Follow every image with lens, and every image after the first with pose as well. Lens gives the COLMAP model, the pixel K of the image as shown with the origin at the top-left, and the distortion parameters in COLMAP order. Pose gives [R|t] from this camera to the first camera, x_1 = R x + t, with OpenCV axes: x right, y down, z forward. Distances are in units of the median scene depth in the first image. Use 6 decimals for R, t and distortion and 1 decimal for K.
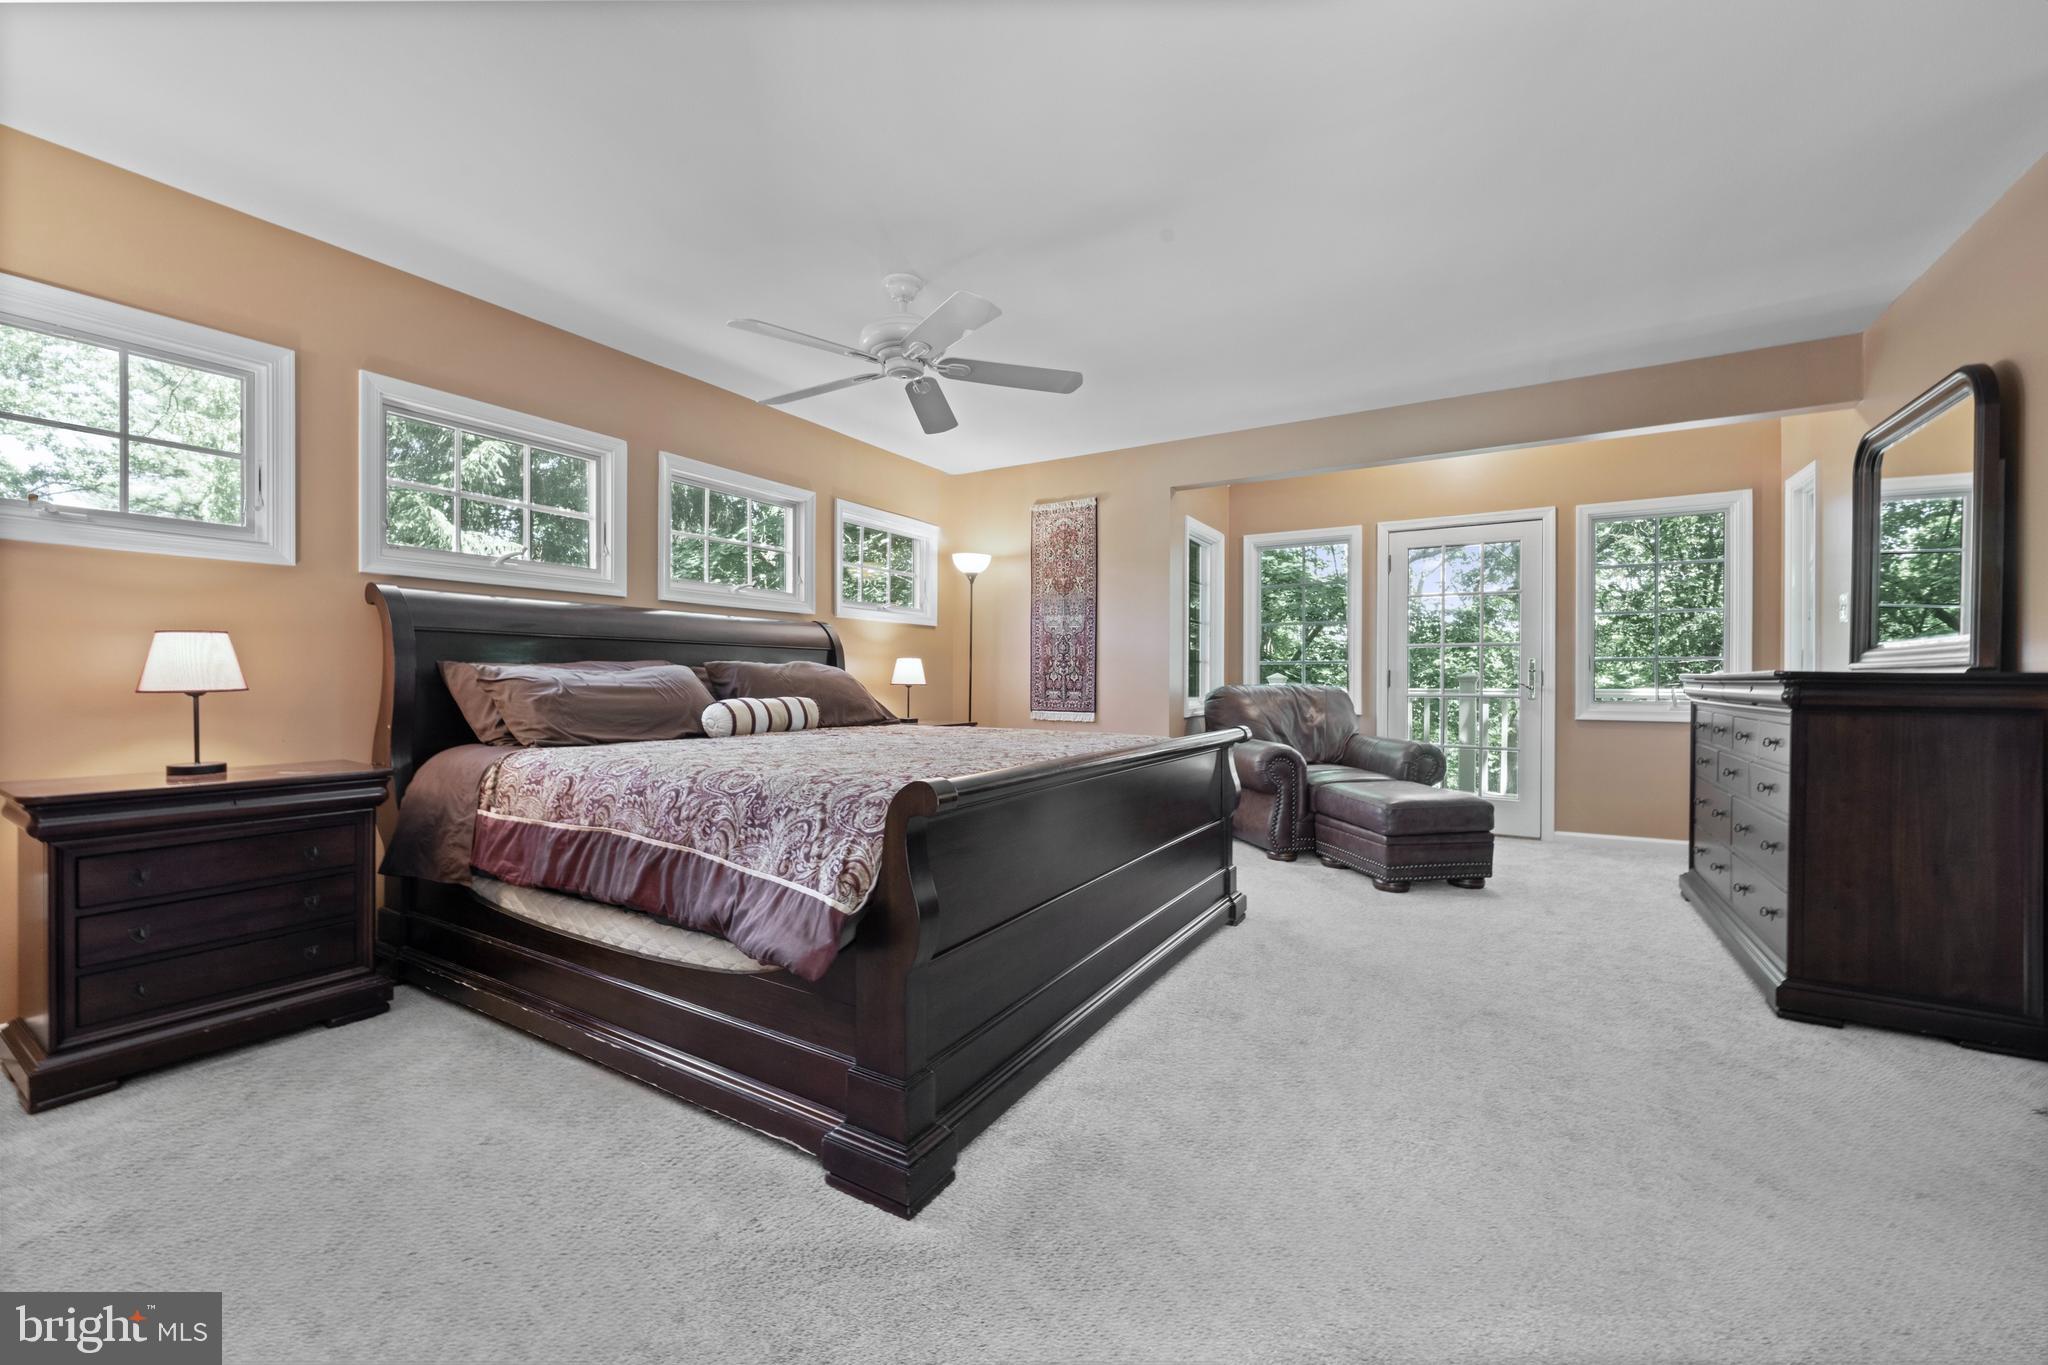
lens RADIAL K [[813.6, 0, 1015.4], [0, 813.6, 683.9], [0, 0, 1]] dist [0.000925, -0.000195]
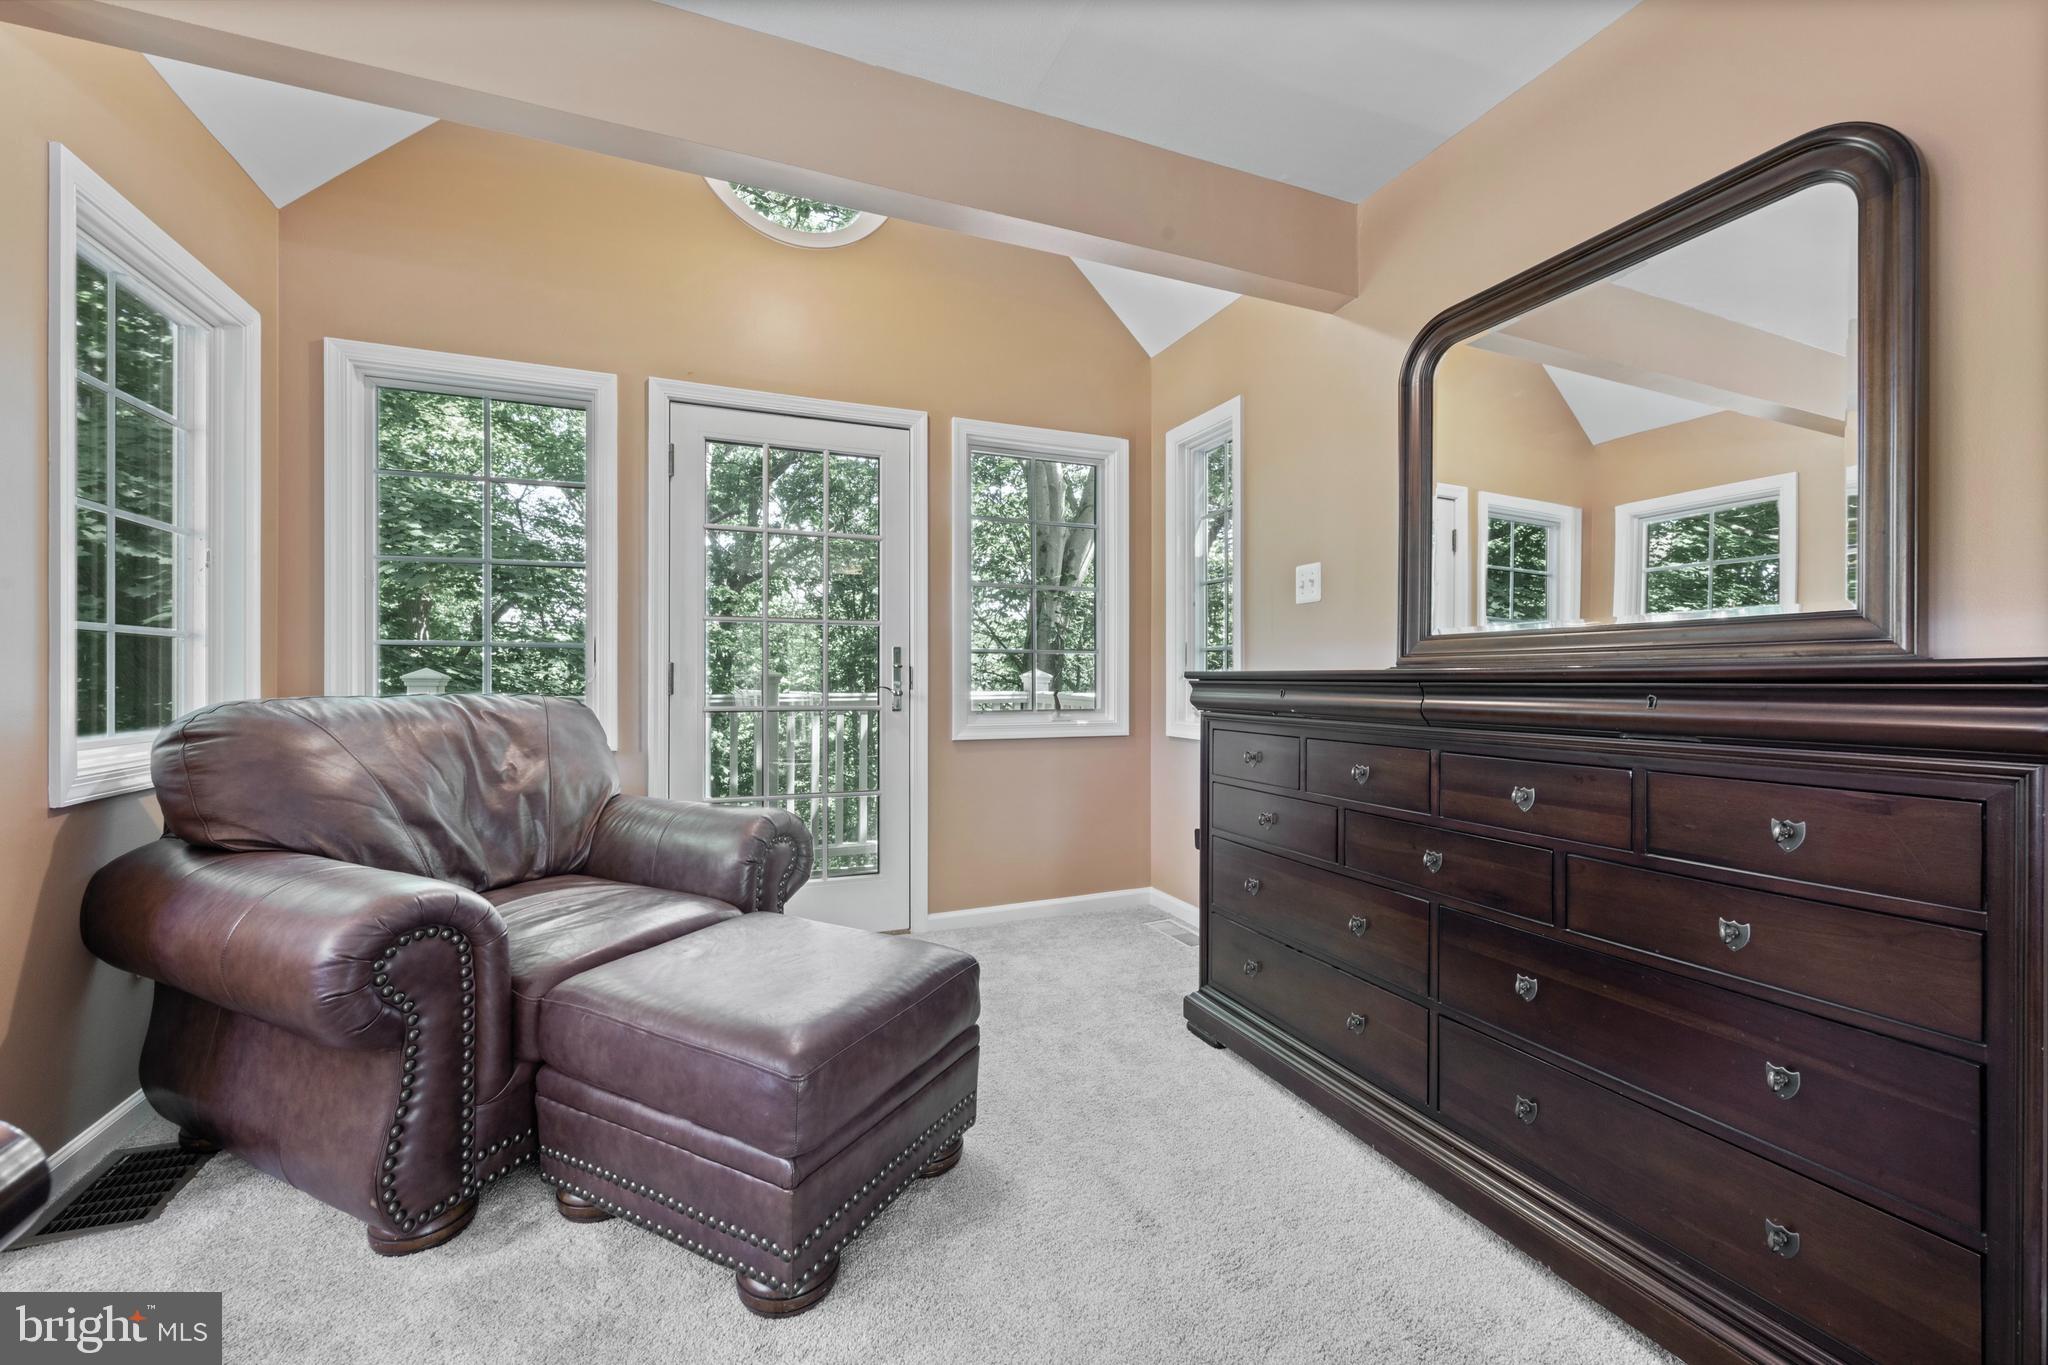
lens RADIAL K [[813.6, 0, 1019.5], [0, 813.6, 687.4], [0, 0, 1]] dist [0.000925, -0.000195]
pose [[0.600286, -0.006339, 0.799760, 0.188645], [0.007740, 0.999968, 0.002116, -0.001809], [-0.799748, 0.004920, 0.600316, 0.548379]]
